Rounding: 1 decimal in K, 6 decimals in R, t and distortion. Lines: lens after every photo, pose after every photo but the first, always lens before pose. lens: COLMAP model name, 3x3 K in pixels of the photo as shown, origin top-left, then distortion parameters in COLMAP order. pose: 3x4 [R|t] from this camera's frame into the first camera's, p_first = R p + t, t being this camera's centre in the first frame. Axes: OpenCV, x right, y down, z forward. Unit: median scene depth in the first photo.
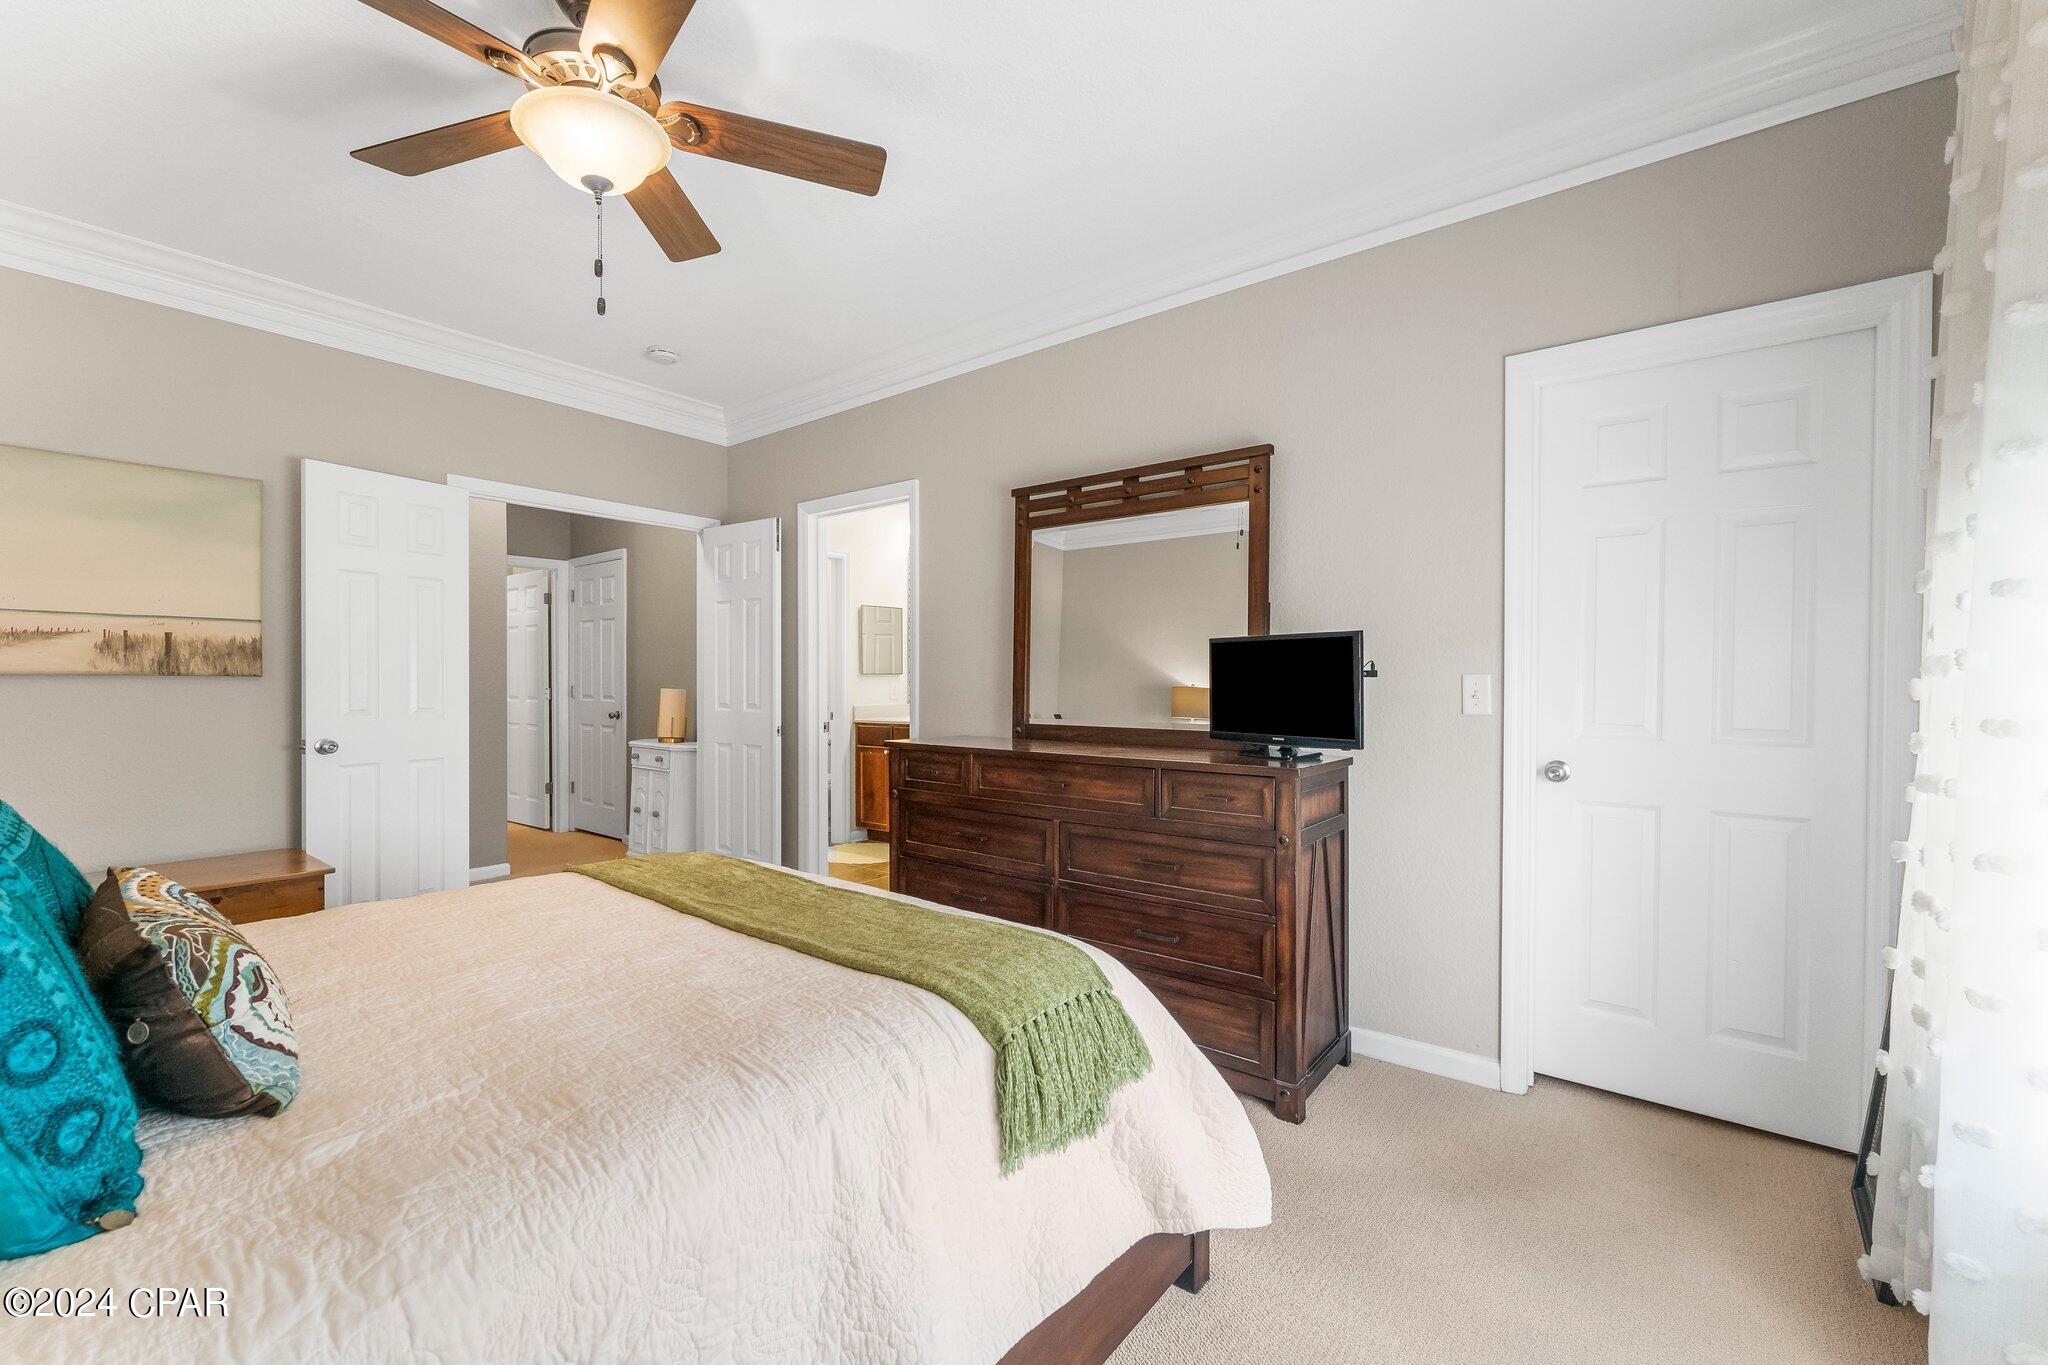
lens RADIAL K [[837.3, 0, 1009.8], [0, 837.3, 685.0], [0, 0, 1]] dist [0.000606, -0.001802]
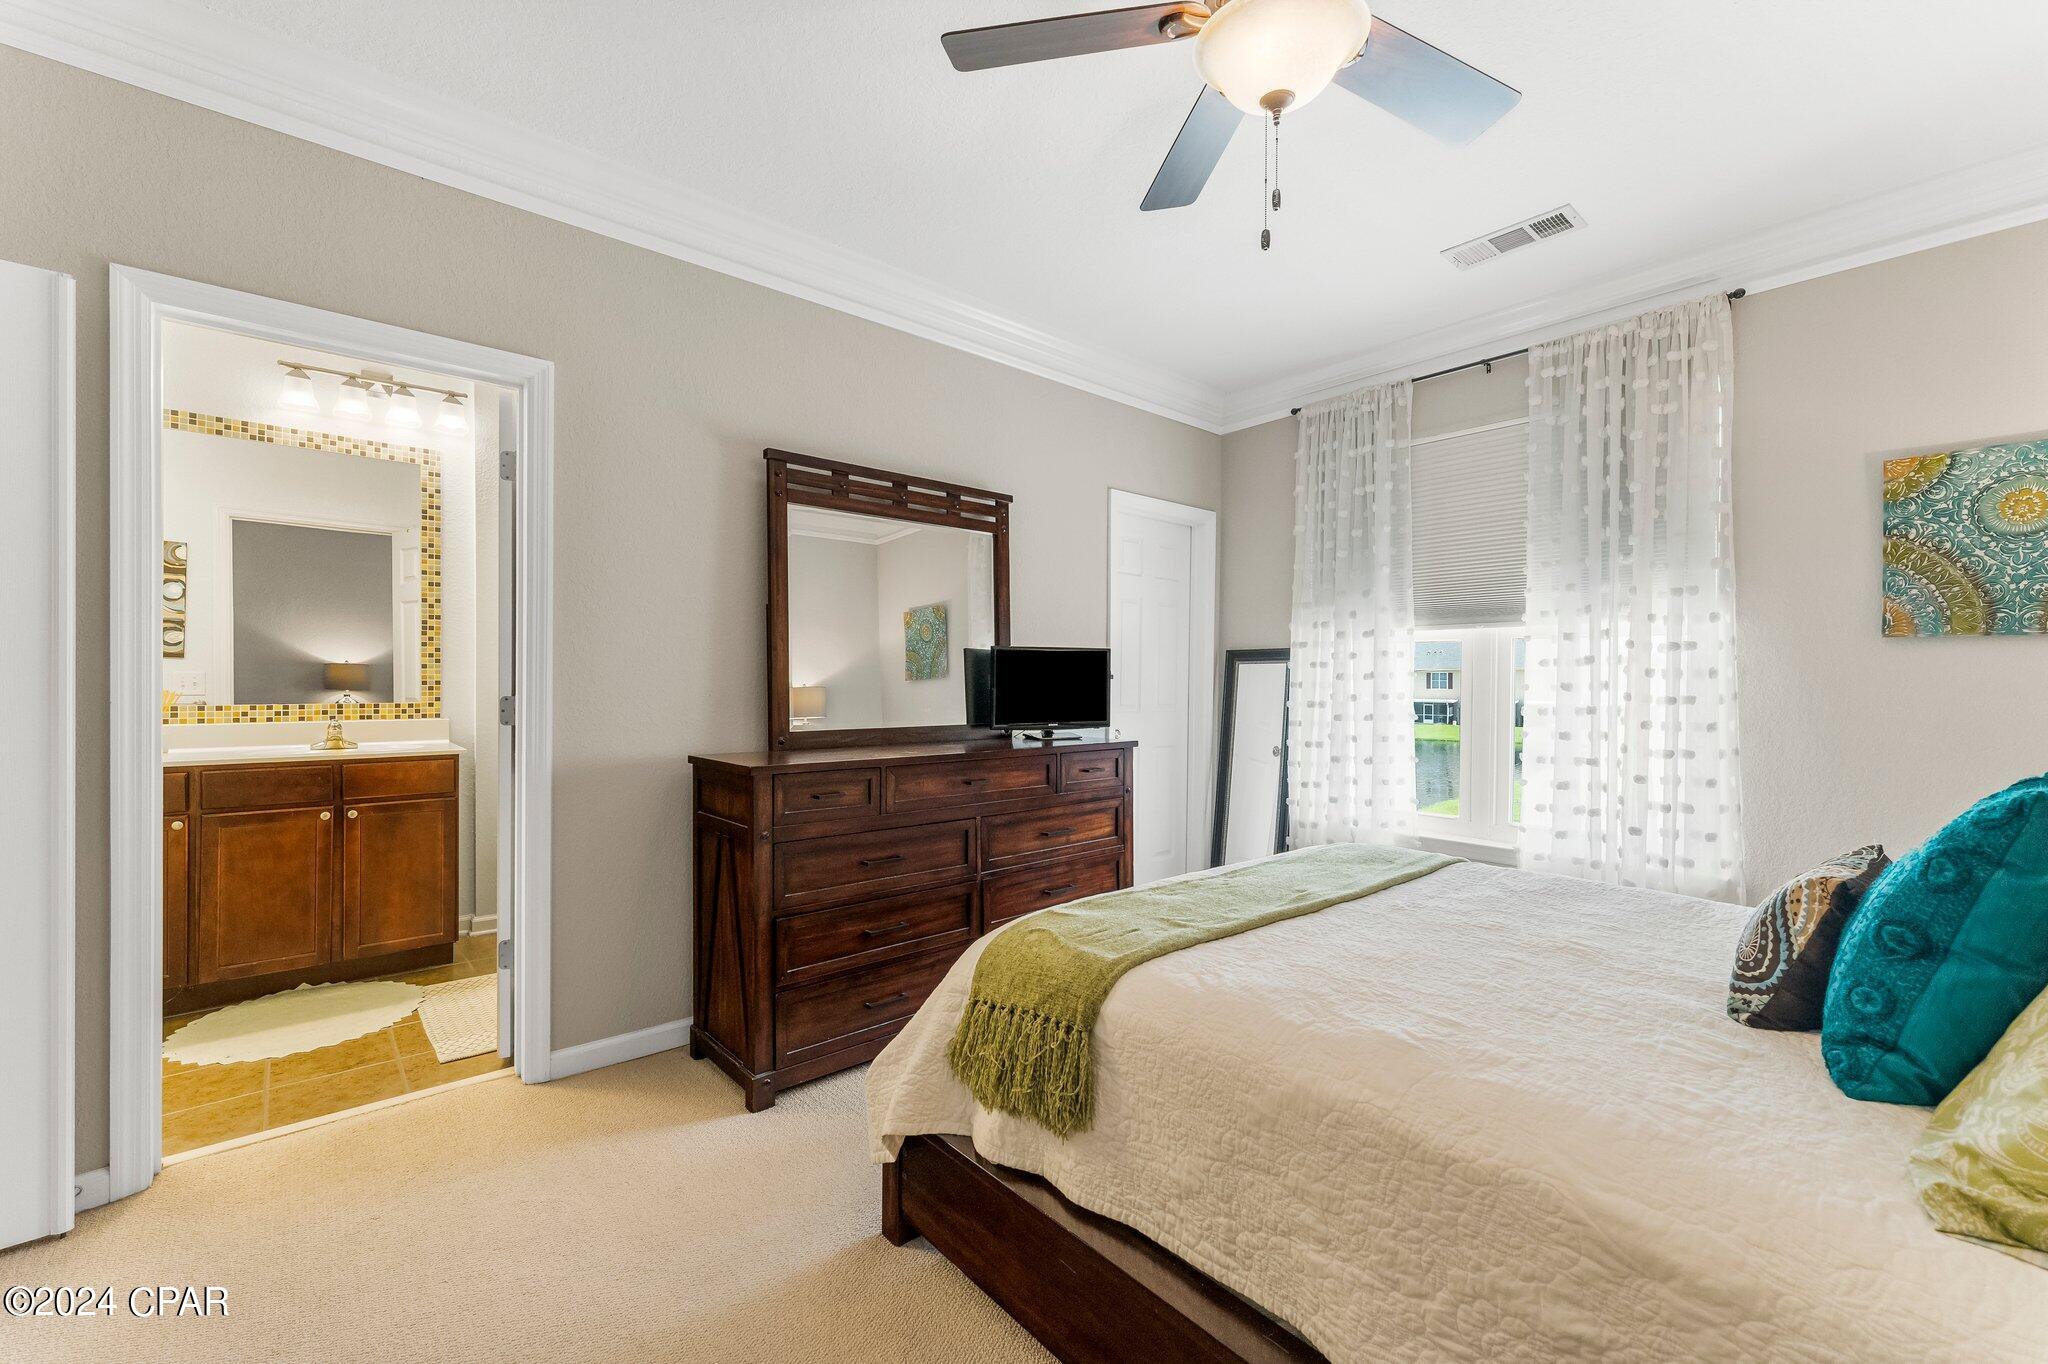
lens RADIAL K [[837.3, 0, 1018.8], [0, 837.3, 684.5], [0, 0, 1]] dist [0.000606, -0.001802]
pose [[0.182350, -0.005650, 0.983217, -0.901953], [0.002386, 0.999983, 0.005303, -0.006912], [-0.983231, 0.001379, 0.182361, 0.723977]]
